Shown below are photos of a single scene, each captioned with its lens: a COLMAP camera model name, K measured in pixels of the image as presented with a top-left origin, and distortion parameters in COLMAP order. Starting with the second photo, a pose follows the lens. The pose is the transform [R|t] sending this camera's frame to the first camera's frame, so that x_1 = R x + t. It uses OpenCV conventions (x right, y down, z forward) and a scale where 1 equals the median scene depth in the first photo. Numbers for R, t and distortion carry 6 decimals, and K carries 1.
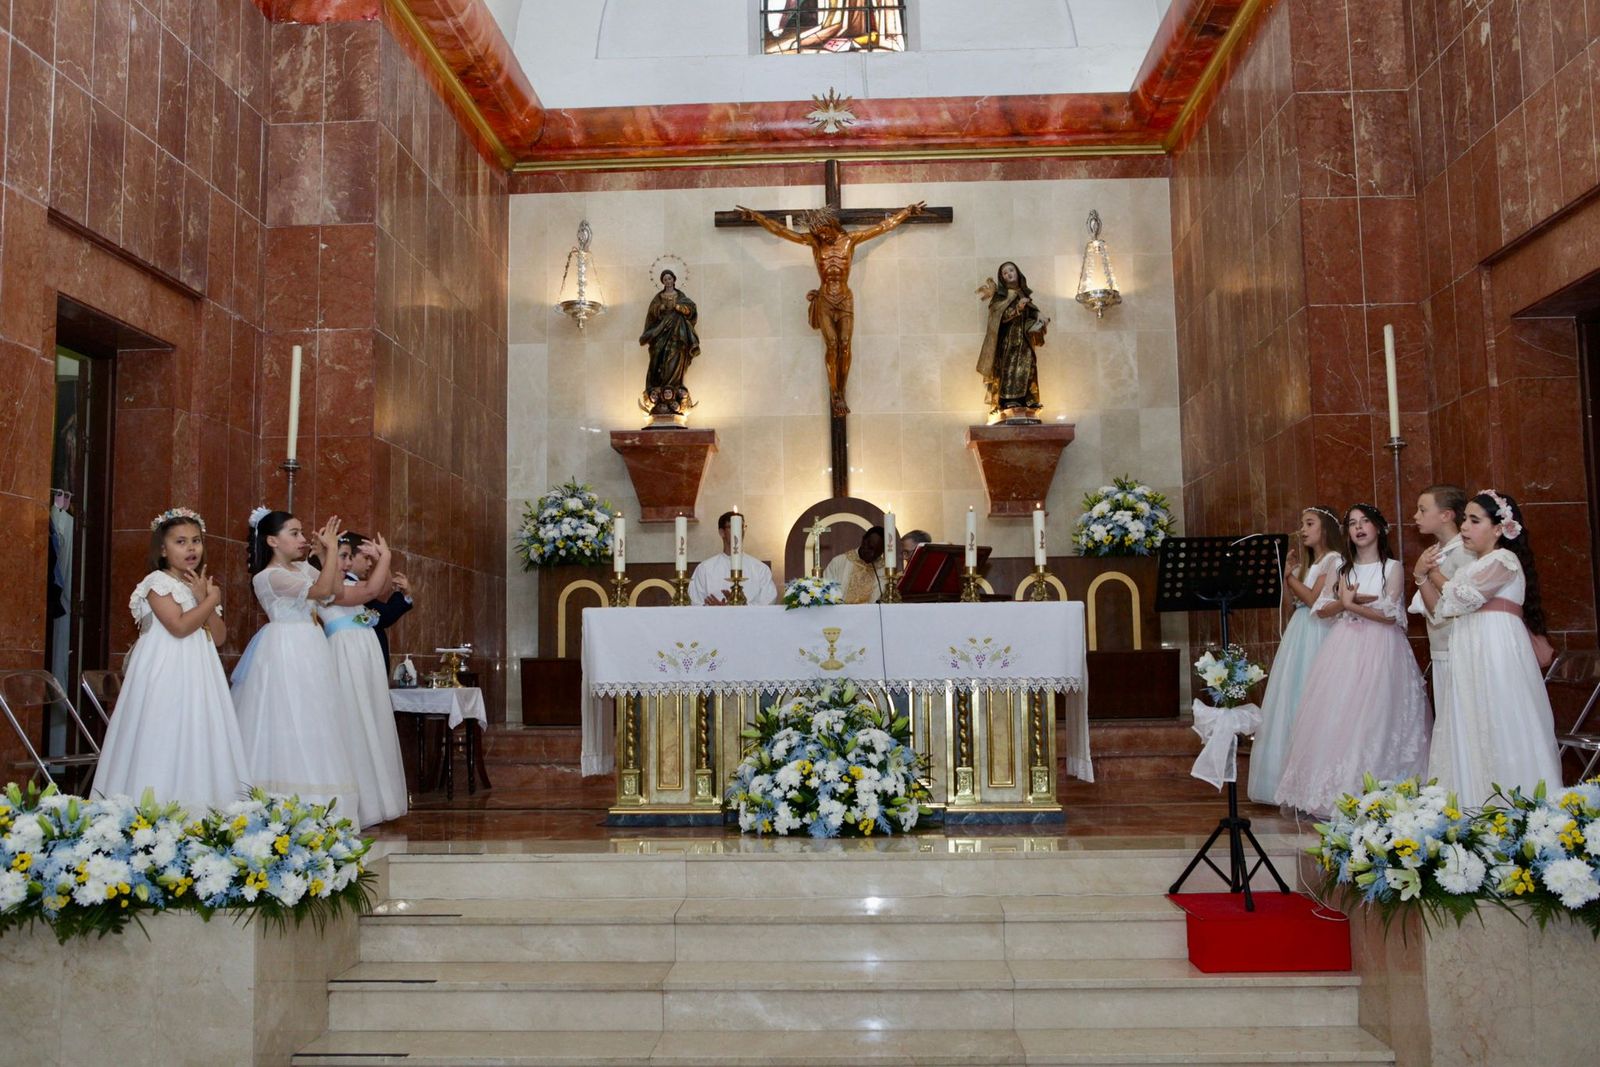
lens RADIAL K [[1451.5, 0, 797.5], [0, 1451.5, 527.9], [0, 0, 1]] dist [-0.093811, 0.122641]
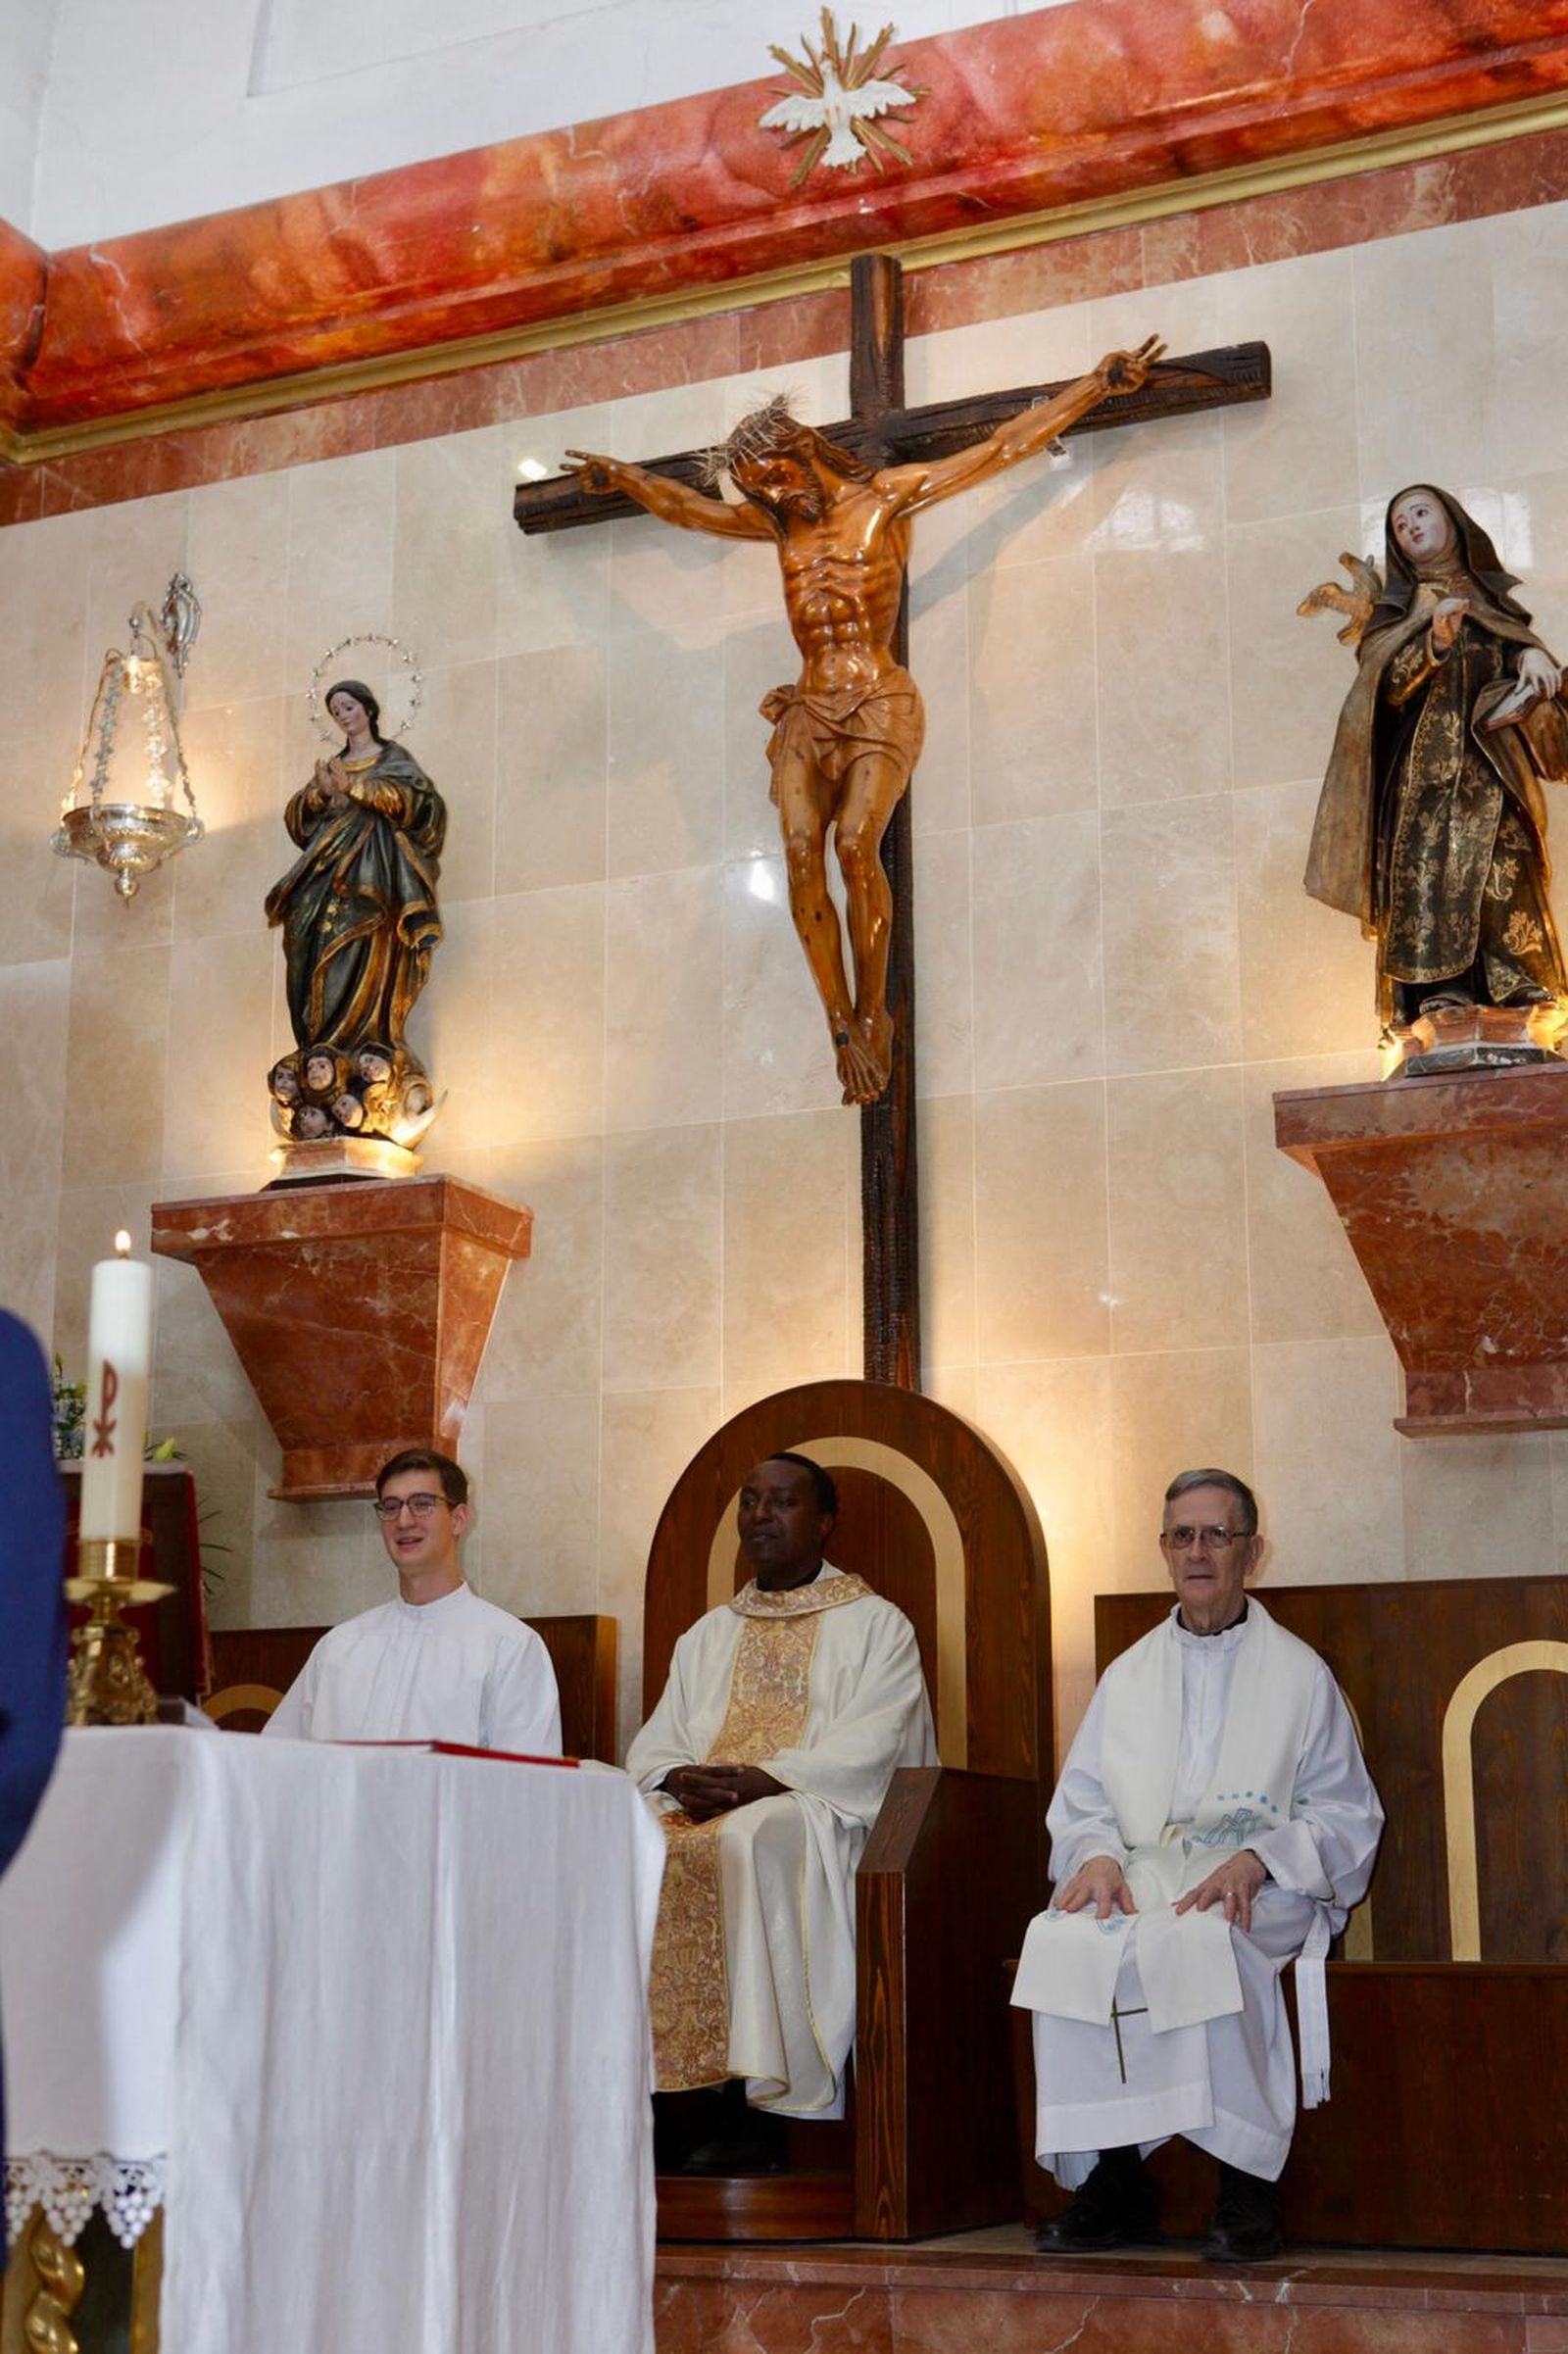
lens RADIAL K [[3390.2, 0, 779.1], [0, 3390.2, 1181.5], [0, 0, 1]] dist [0.017244, 0.062315]
pose [[0.923468, -0.069800, -0.377273, 0.321621], [0.022612, 0.991505, -0.128092, 0.028755], [0.383009, 0.109758, 0.917201, 0.464692]]
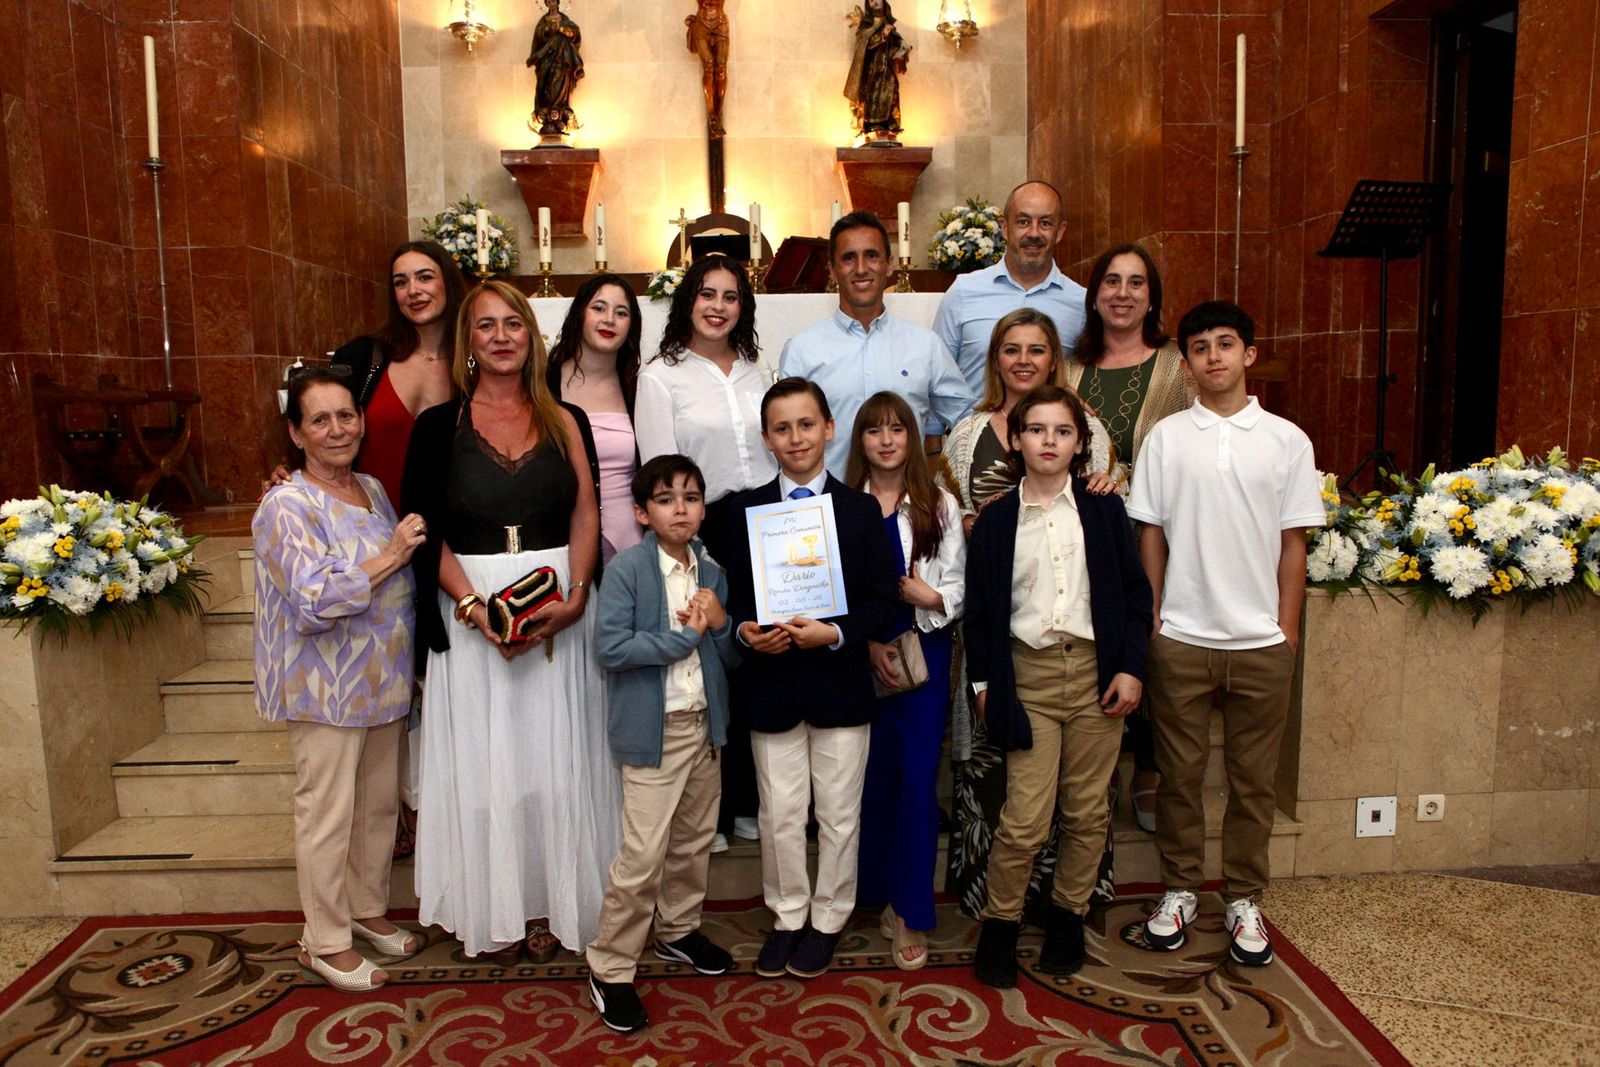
lens RADIAL K [[1125.6, 0, 798.7], [0, 1125.6, 532.0], [0, 0, 1]] dist [-0.102210, 0.072888]
pose [[0.996340, -0.013576, 0.084396, 0.019736], [-0.005505, 0.975068, 0.221838, 0.030090], [-0.085304, -0.221491, 0.971424, 0.155817]]
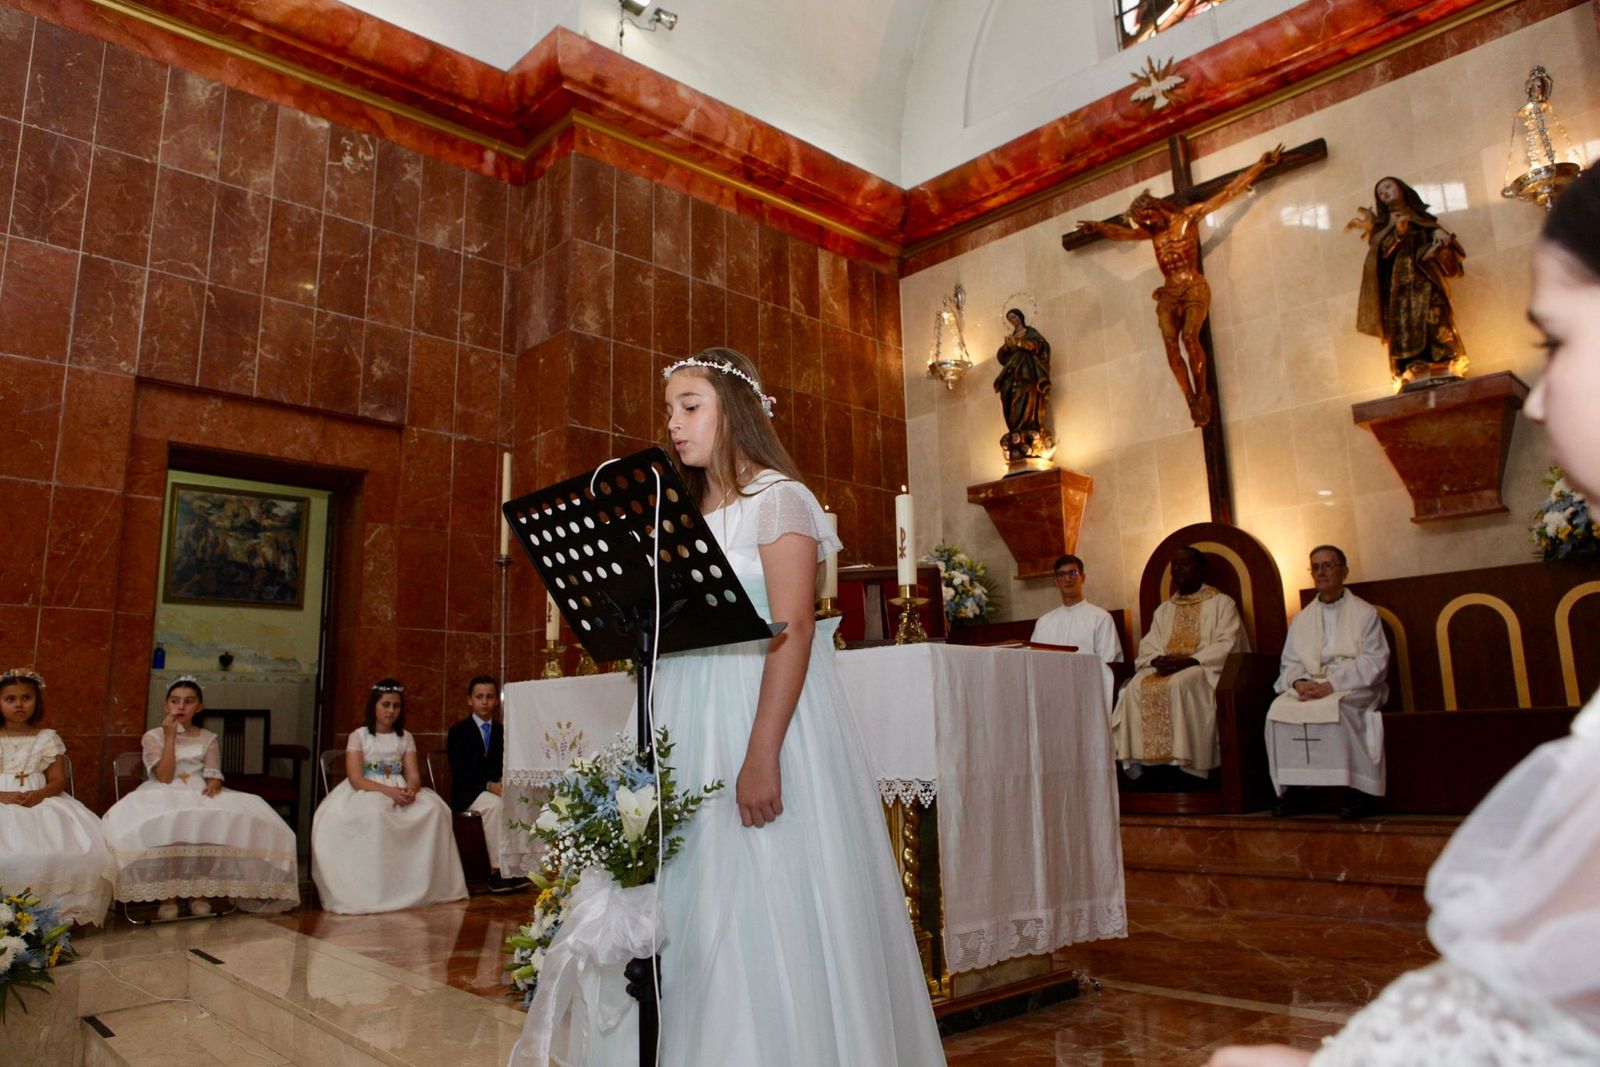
lens RADIAL K [[1097.4, 0, 796.0], [0, 1097.4, 526.2], [0, 0, 1]] dist [-0.110502, 0.081863]
pose [[0.714522, -0.133431, -0.686771, 0.338127], [0.077847, 0.990712, -0.111490, 0.036006], [0.695269, 0.026198, 0.718272, 0.486809]]
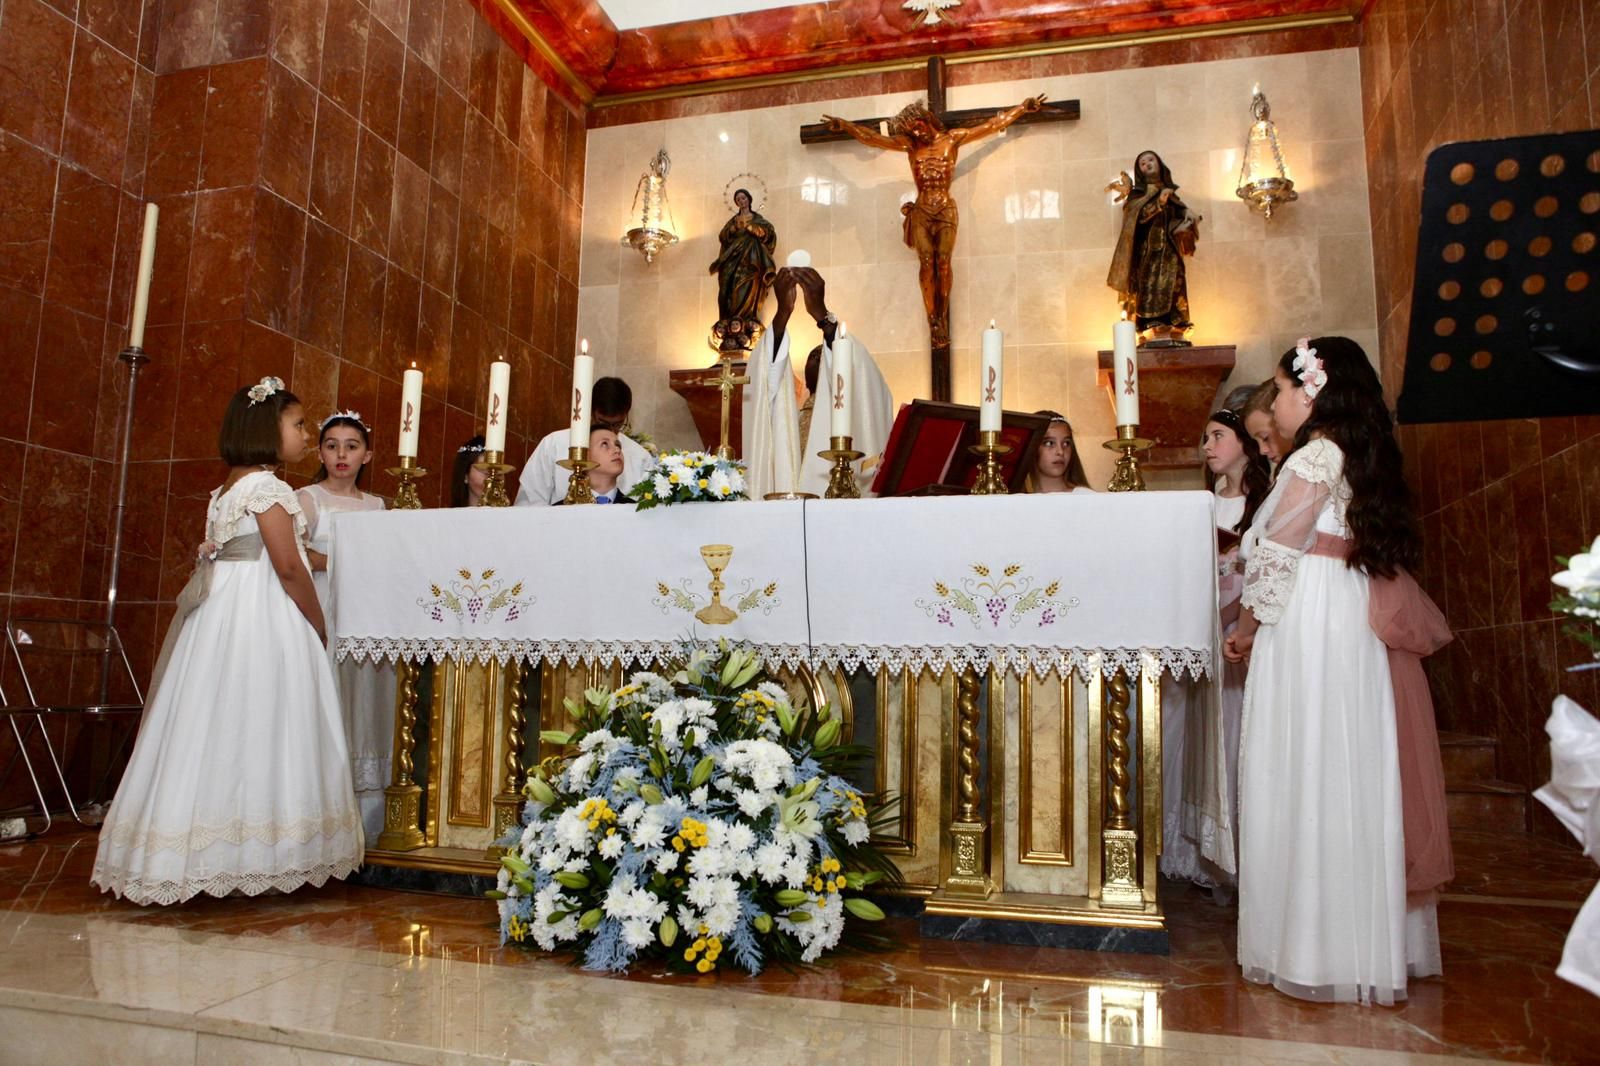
lens RADIAL K [[1104.1, 0, 796.8], [0, 1104.1, 529.1], [0, 0, 1]] dist [-0.114619, 0.088462]
pose [[0.976285, 0.003115, -0.216468, 0.104234], [-0.010103, 0.999463, -0.031184, 0.056283], [0.216255, 0.032631, 0.975792, 0.456567]]
